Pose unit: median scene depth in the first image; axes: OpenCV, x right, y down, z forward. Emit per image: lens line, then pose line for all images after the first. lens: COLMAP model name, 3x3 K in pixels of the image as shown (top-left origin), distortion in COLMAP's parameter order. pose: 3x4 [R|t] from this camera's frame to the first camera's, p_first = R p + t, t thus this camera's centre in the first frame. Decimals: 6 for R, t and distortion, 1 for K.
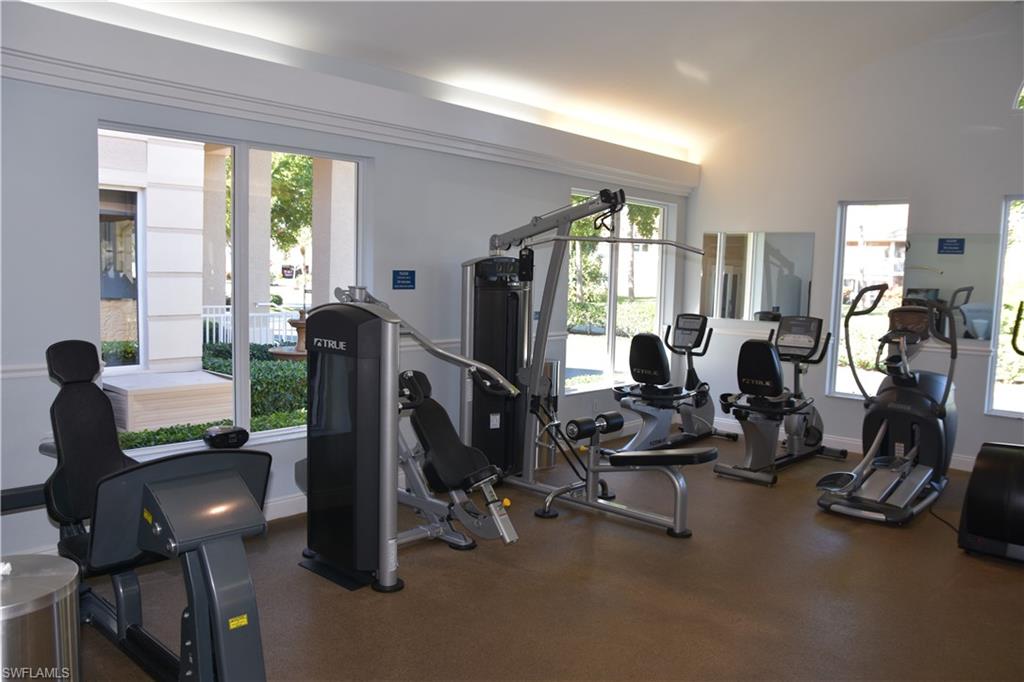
lens RADIAL K [[783.1, 0, 512.0], [0, 783.1, 341.0], [0, 0, 1]] dist [-0.112183, 0.085005]
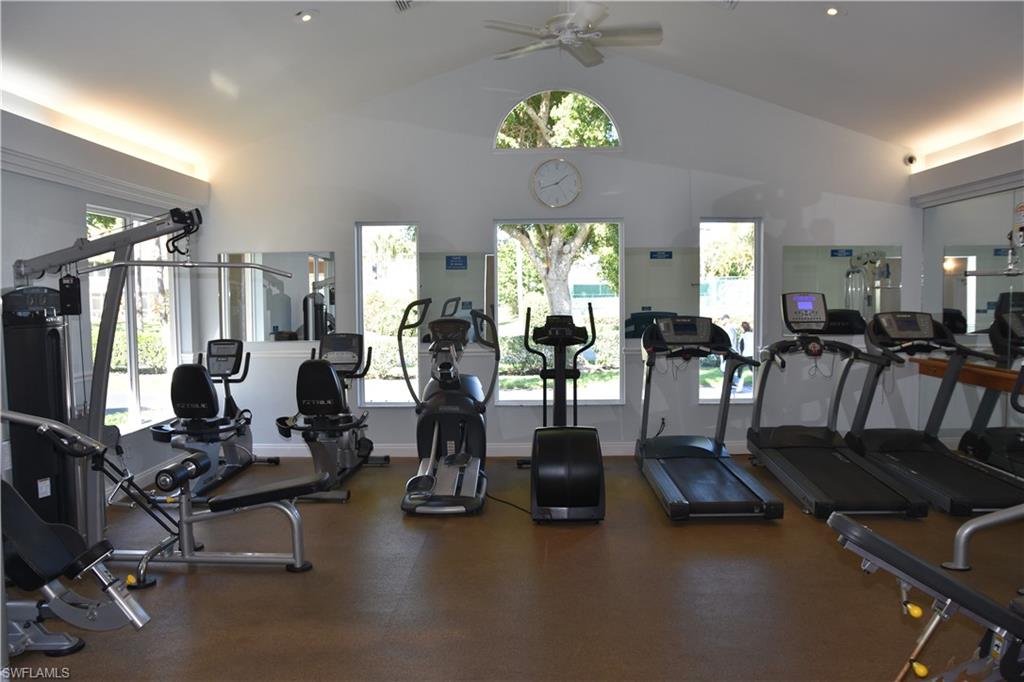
lens RADIAL K [[783.1, 0, 512.0], [0, 783.1, 341.0], [0, 0, 1]] dist [-0.112183, 0.085005]
pose [[0.754014, -0.074324, 0.652640, -0.154614], [0.088838, 0.995988, 0.010788, -0.015120], [-0.650823, 0.049845, 0.757591, 0.074771]]
